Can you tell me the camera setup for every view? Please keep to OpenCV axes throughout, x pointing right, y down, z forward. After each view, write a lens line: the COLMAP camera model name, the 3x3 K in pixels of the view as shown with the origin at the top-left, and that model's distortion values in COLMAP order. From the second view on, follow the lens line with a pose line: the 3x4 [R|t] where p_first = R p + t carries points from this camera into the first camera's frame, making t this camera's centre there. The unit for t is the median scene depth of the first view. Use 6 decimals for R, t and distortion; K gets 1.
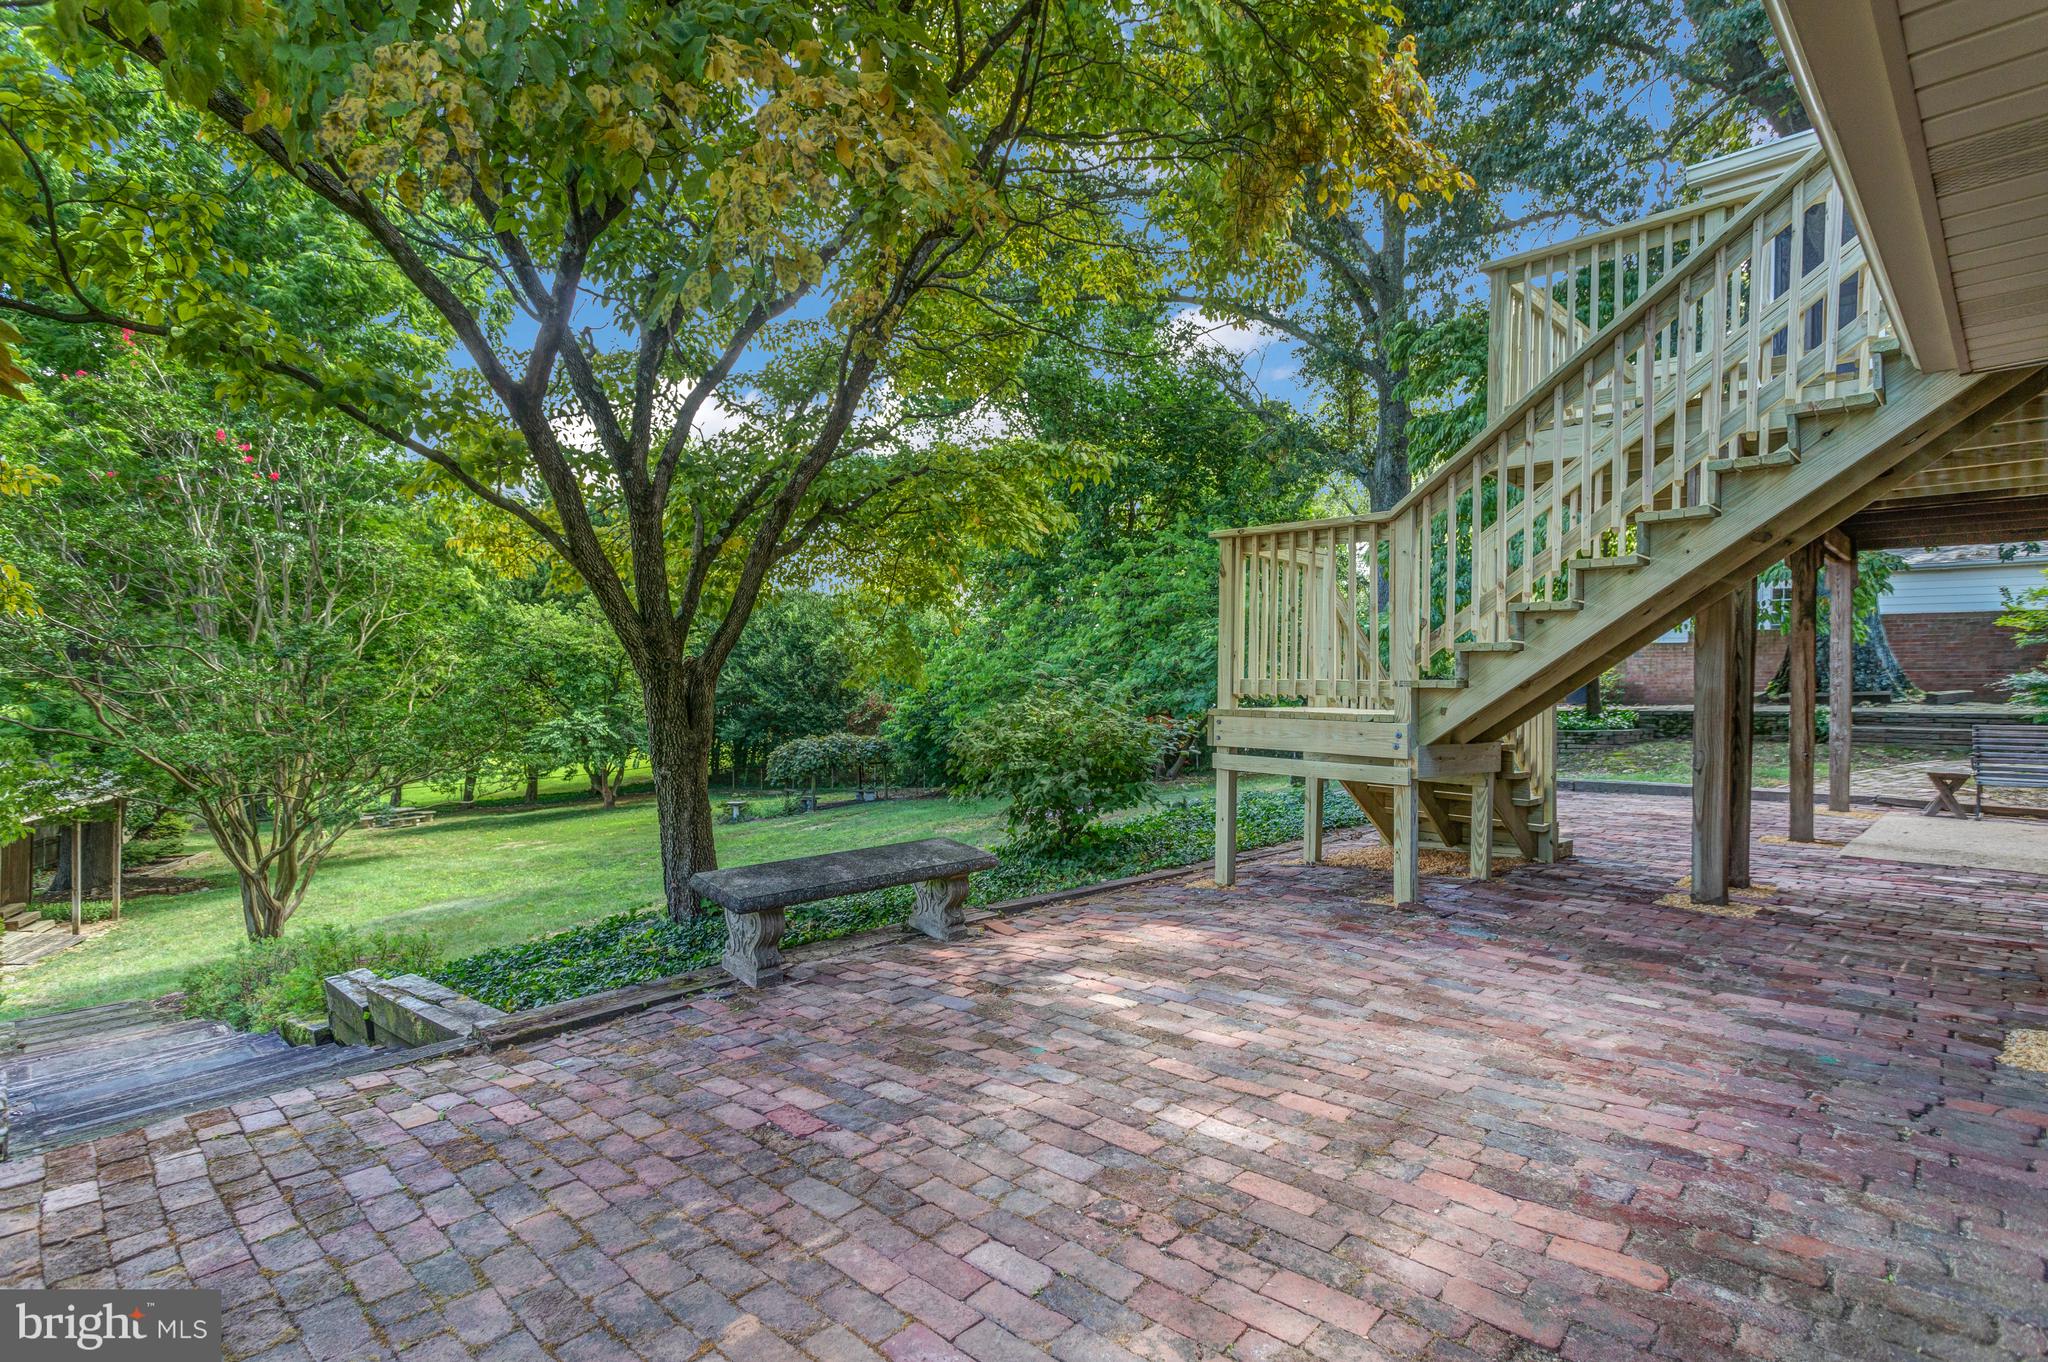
lens RADIAL K [[1019.7, 0, 1021.7], [0, 1019.7, 685.8], [0, 0, 1]] dist [0.003506, 0.001304]
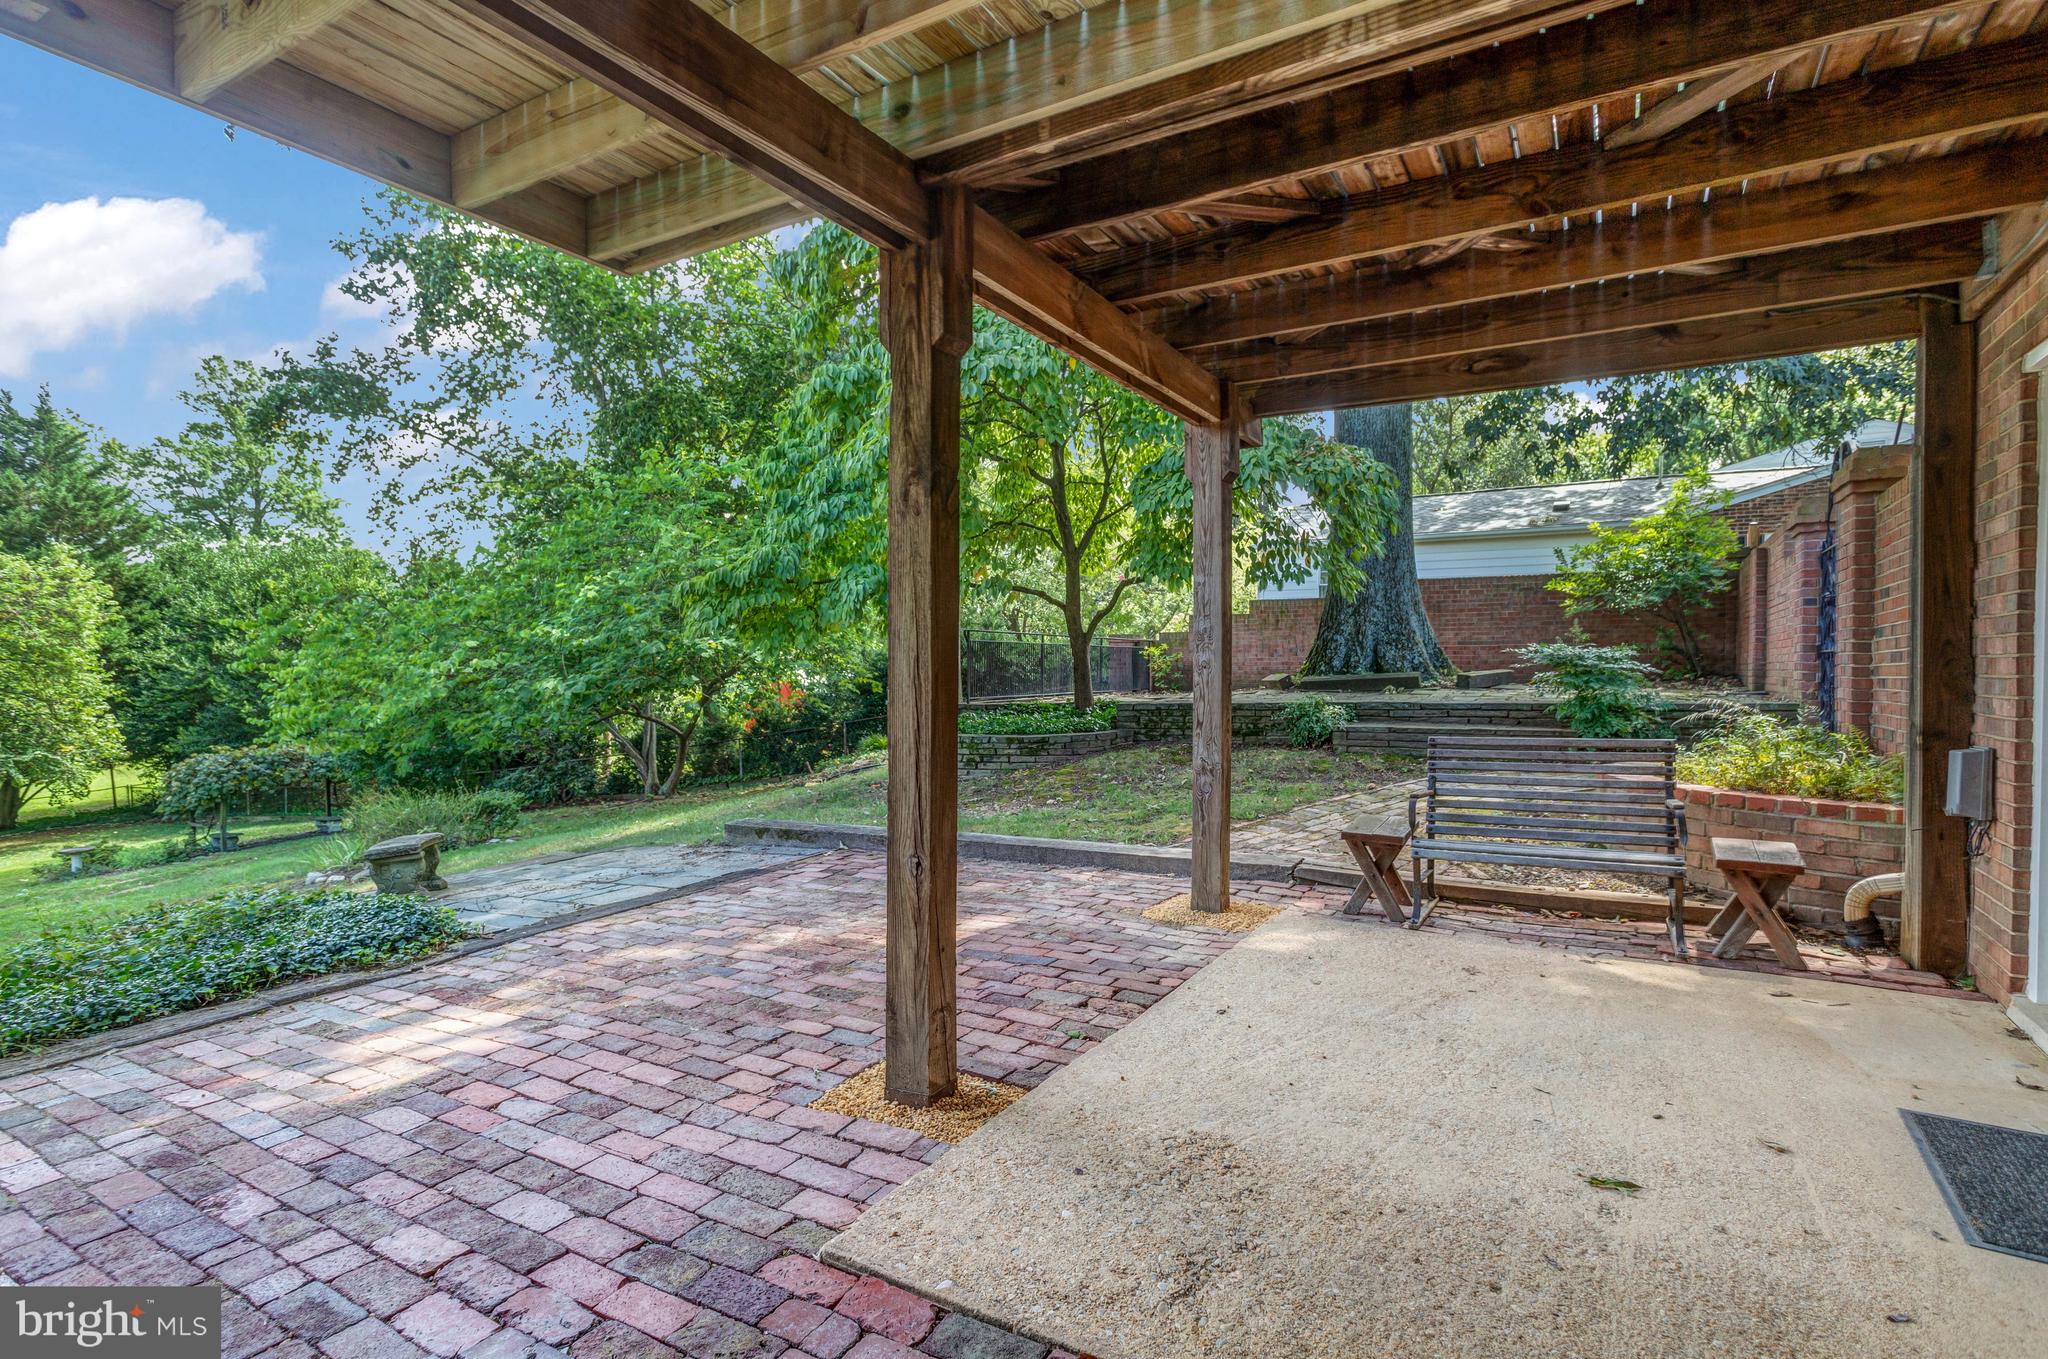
lens RADIAL K [[1019.7, 0, 1028.2], [0, 1019.7, 677.0], [0, 0, 1]] dist [0.003506, 0.001304]
pose [[0.968822, -0.013657, 0.247381, 0.364079], [0.012563, 0.999903, 0.006004, 0.000775], [-0.247439, -0.002709, 0.968900, 0.324821]]
